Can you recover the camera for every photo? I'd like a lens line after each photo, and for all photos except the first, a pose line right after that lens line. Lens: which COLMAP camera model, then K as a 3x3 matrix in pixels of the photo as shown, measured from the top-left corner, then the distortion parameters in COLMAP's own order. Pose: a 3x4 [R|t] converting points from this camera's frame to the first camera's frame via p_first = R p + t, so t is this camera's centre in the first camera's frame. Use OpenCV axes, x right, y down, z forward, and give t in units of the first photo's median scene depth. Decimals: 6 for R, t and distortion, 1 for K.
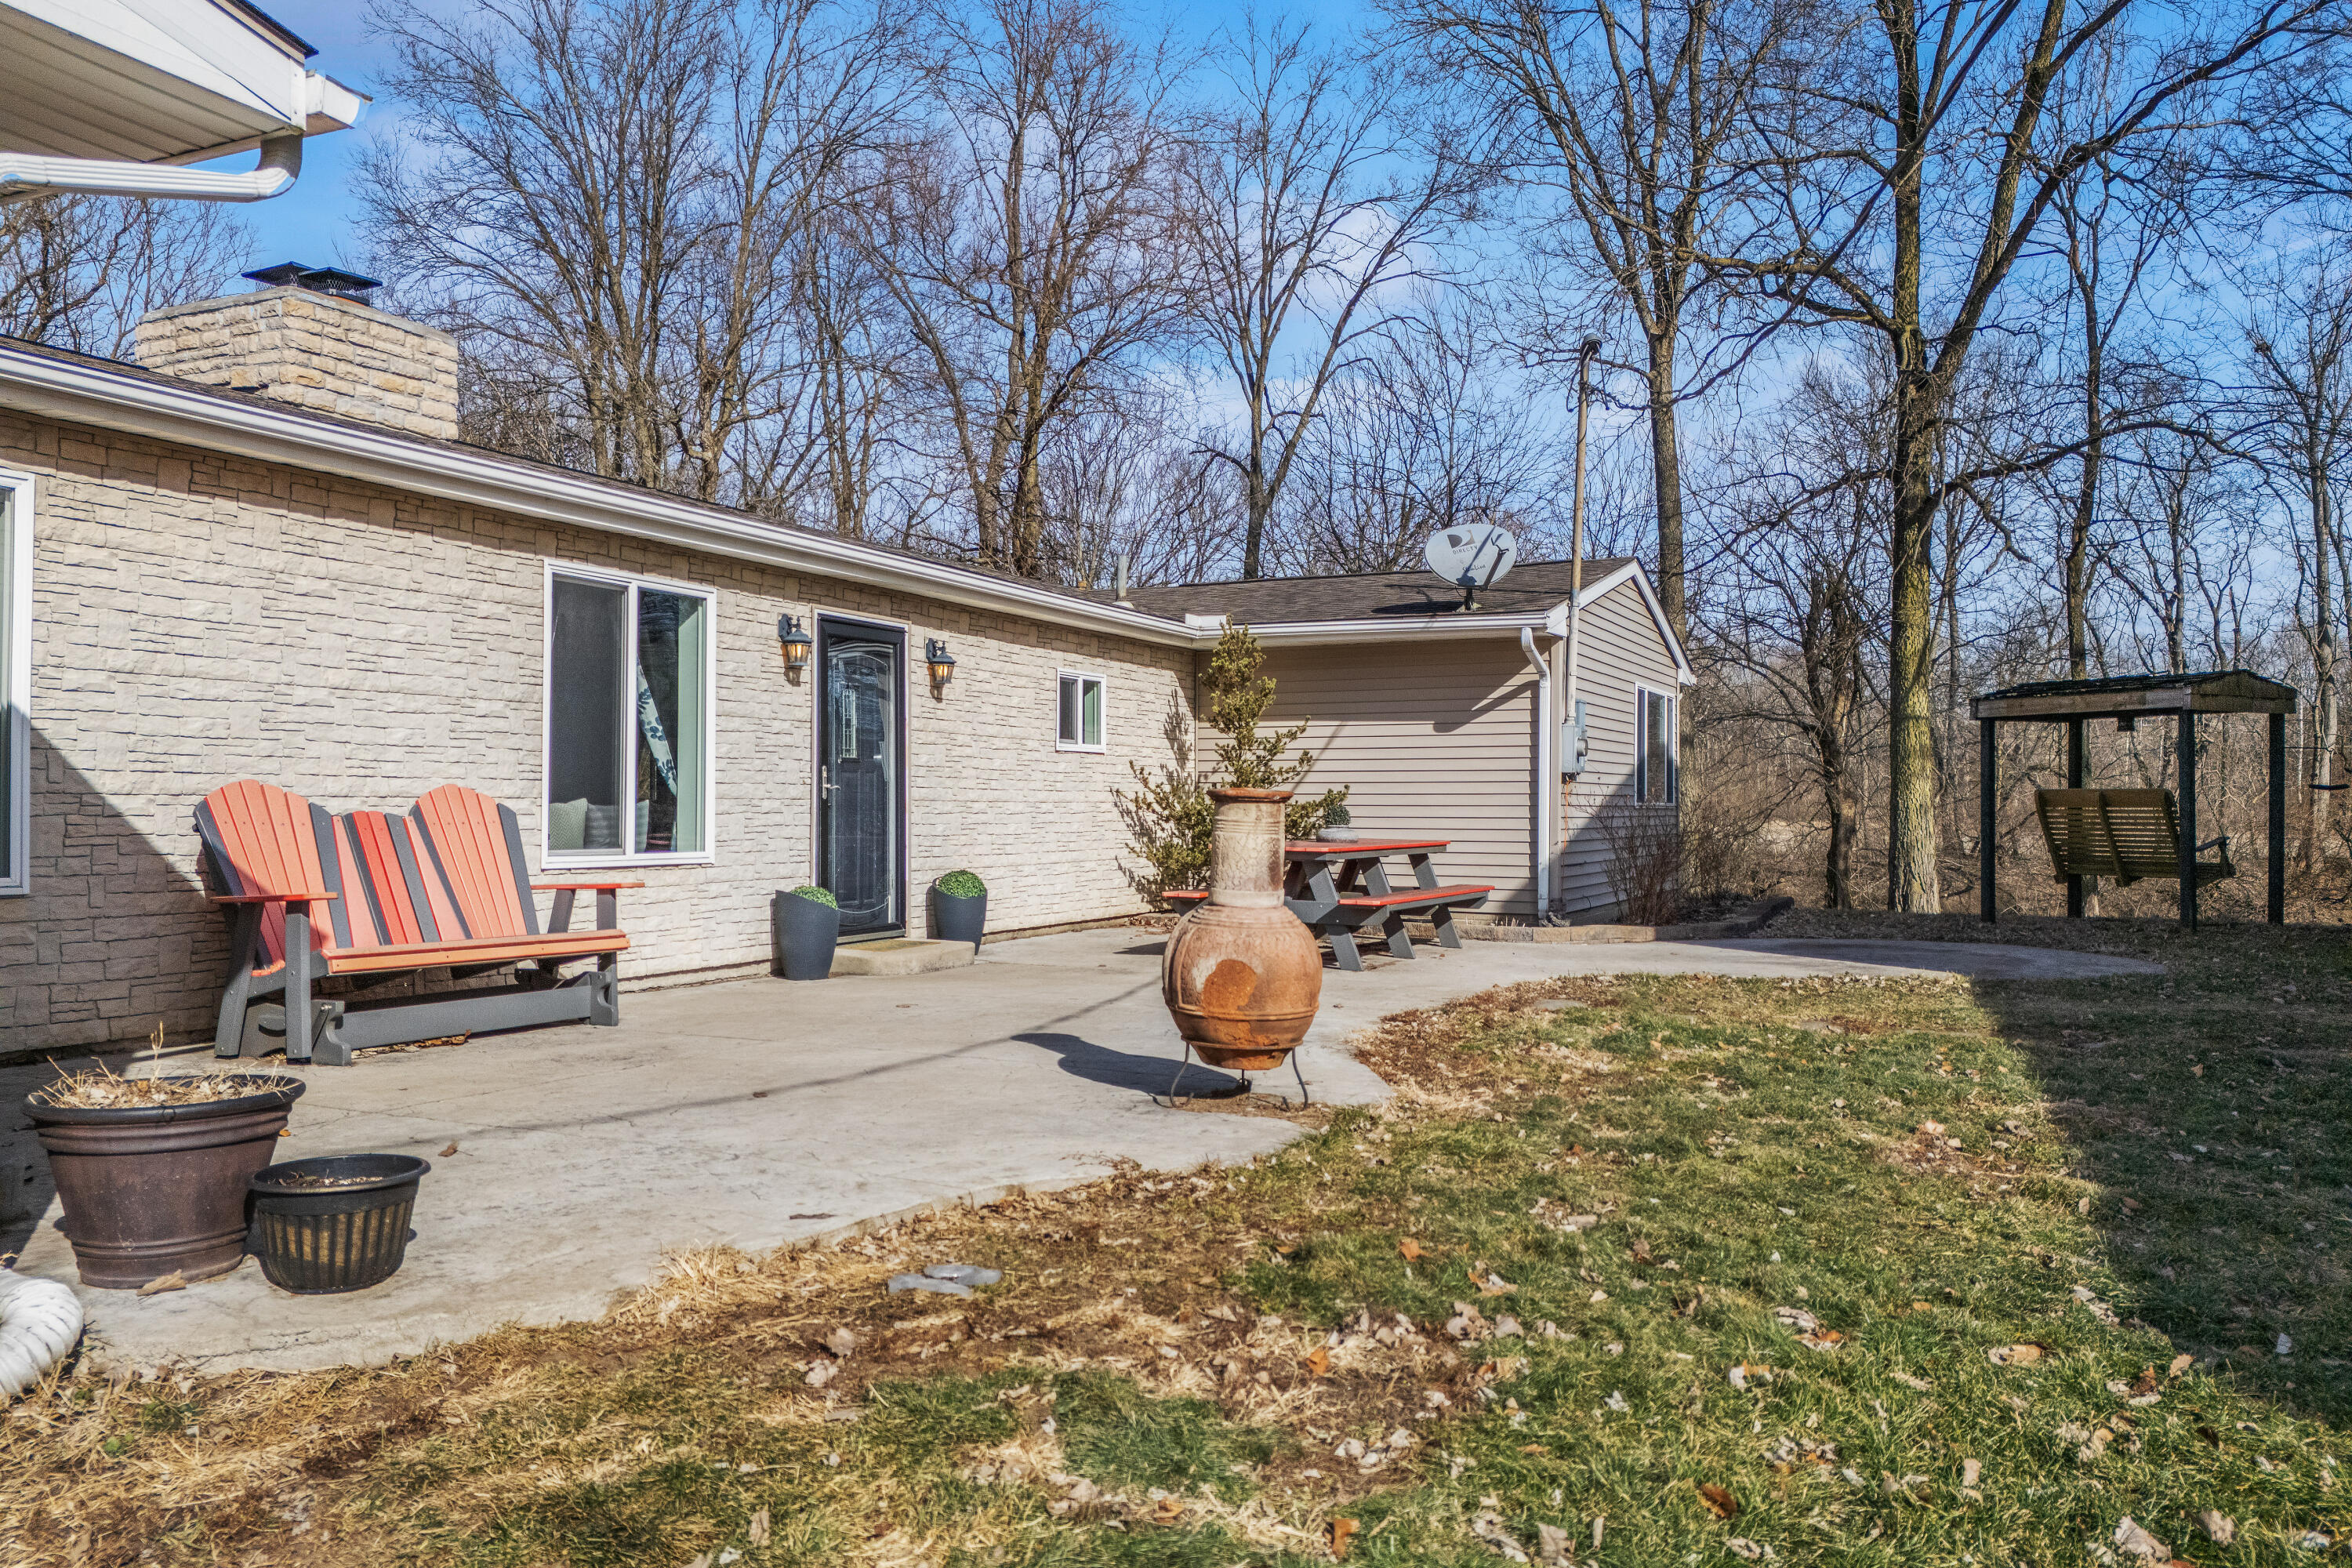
lens RADIAL K [[1655.8, 0, 1168.2], [0, 1655.8, 795.6], [0, 0, 1]] dist [0.025915, -0.008873]
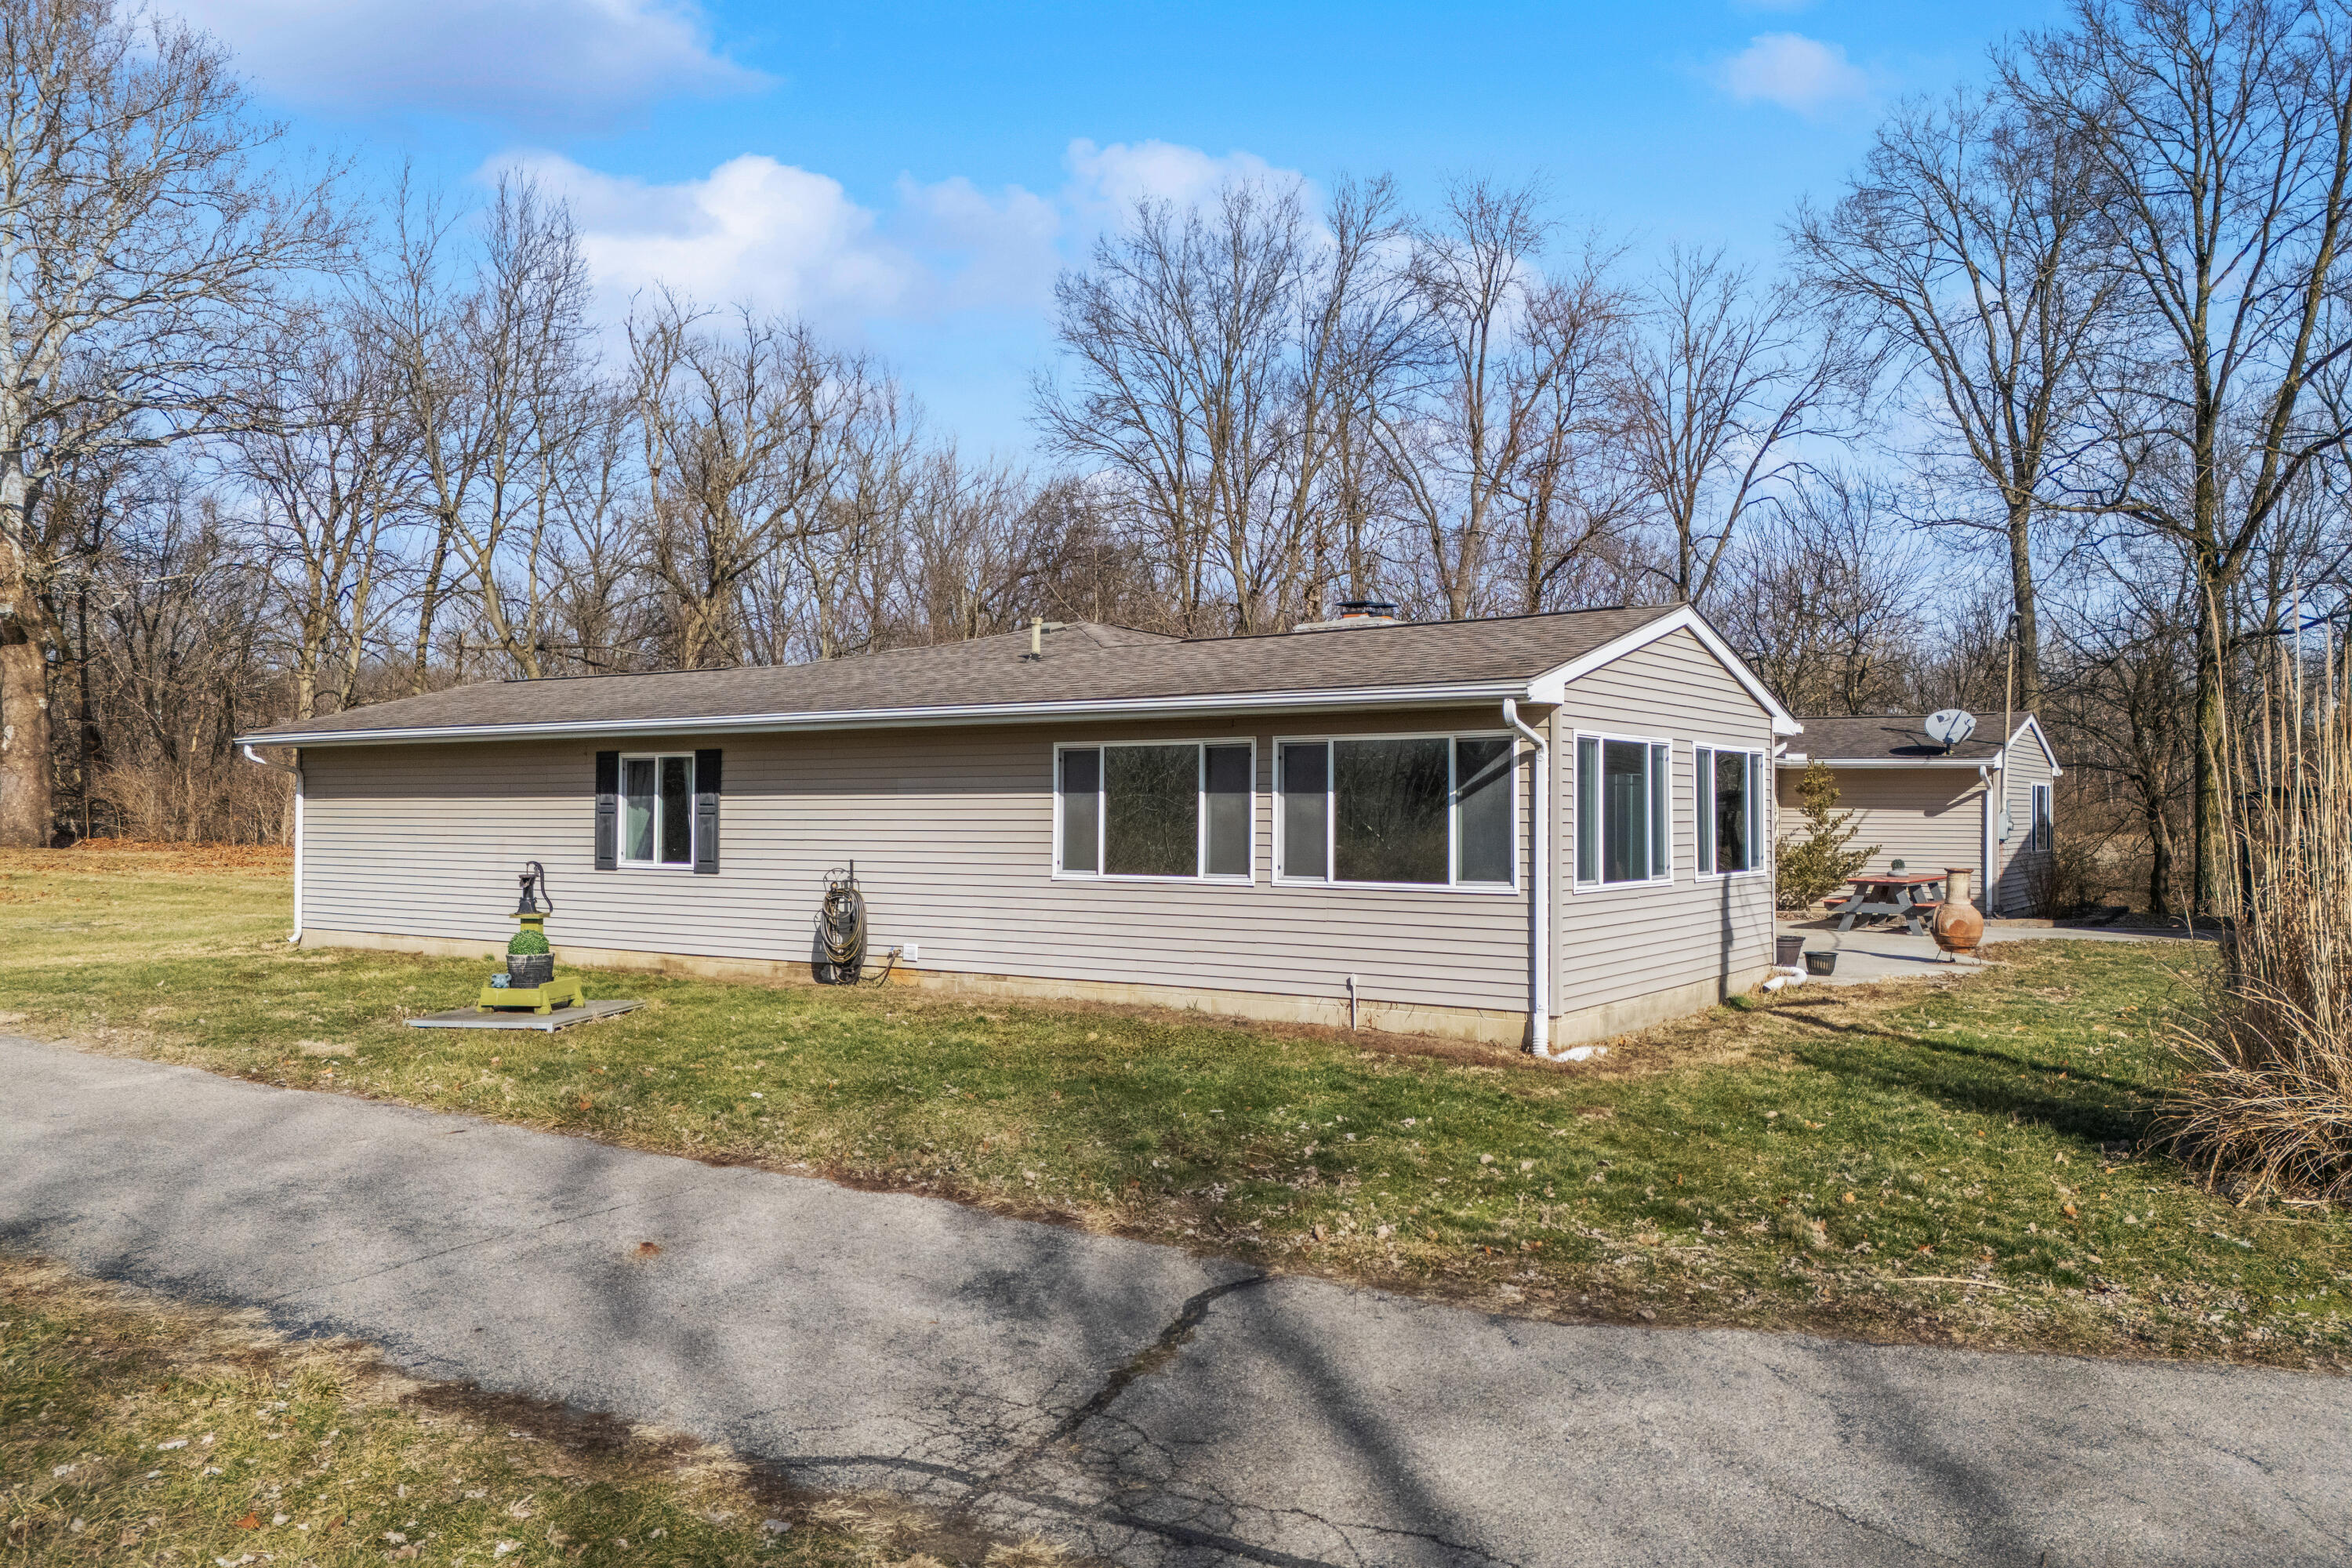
lens RADIAL K [[1655.8, 0, 1184.4], [0, 1655.8, 783.6], [0, 0, 1]] dist [0.025915, -0.008873]
pose [[0.989208, -0.002256, -0.146503, -0.396012], [0.000613, 0.999936, -0.011260, -0.054323], [0.146519, 0.011049, 0.989146, -0.998581]]
